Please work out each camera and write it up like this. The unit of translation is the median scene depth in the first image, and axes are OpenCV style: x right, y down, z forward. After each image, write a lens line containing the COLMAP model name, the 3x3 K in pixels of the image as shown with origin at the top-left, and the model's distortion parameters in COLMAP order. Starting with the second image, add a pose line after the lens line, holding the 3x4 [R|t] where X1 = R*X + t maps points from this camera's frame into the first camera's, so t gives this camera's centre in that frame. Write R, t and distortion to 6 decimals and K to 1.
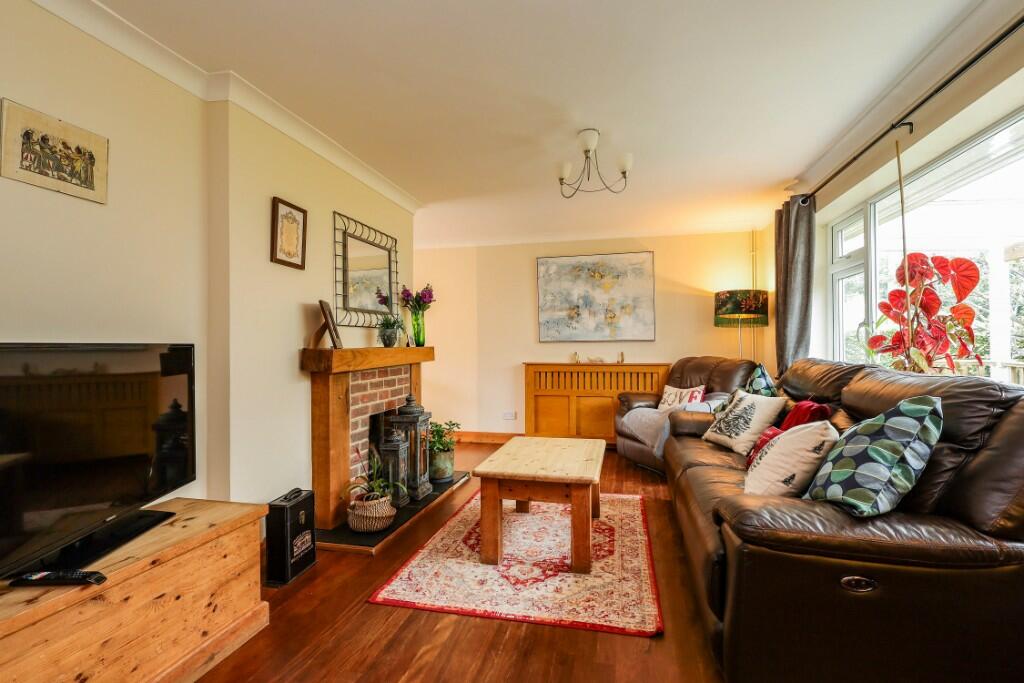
lens RADIAL K [[478.9, 0, 522.7], [0, 478.9, 340.1], [0, 0, 1]] dist [0.003373, -0.000241]
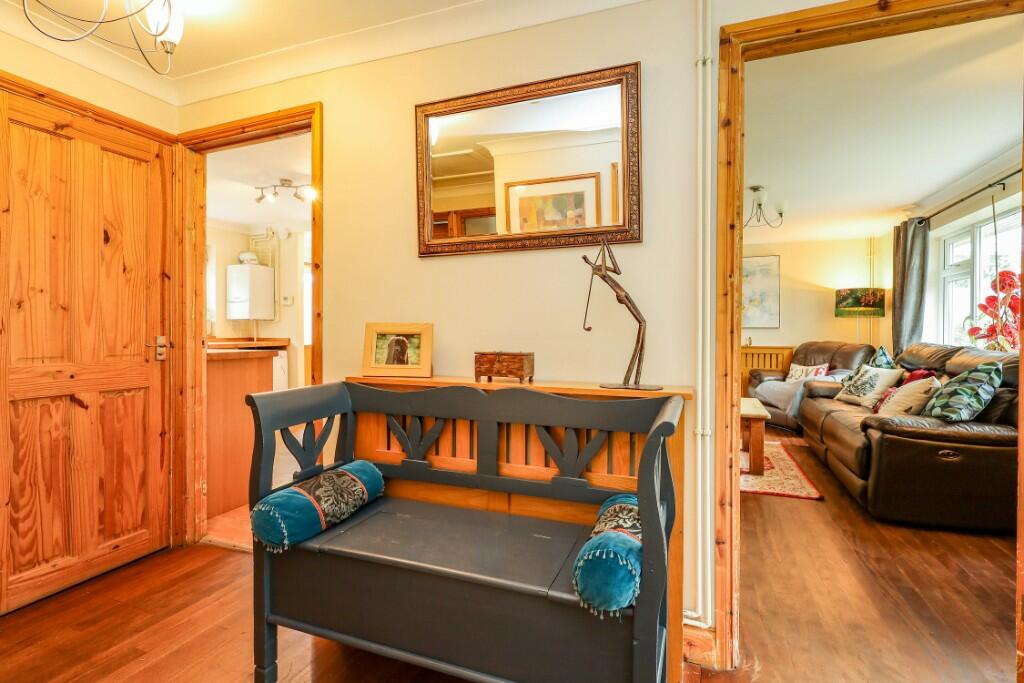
lens RADIAL K [[478.9, 0, 511.1], [0, 478.9, 335.1], [0, 0, 1]] dist [0.003373, -0.000241]
pose [[0.986169, 0.007901, -0.165553, -0.319303], [-0.004170, 0.999730, 0.022872, -0.009539], [0.165689, -0.021866, 0.985936, -0.524212]]
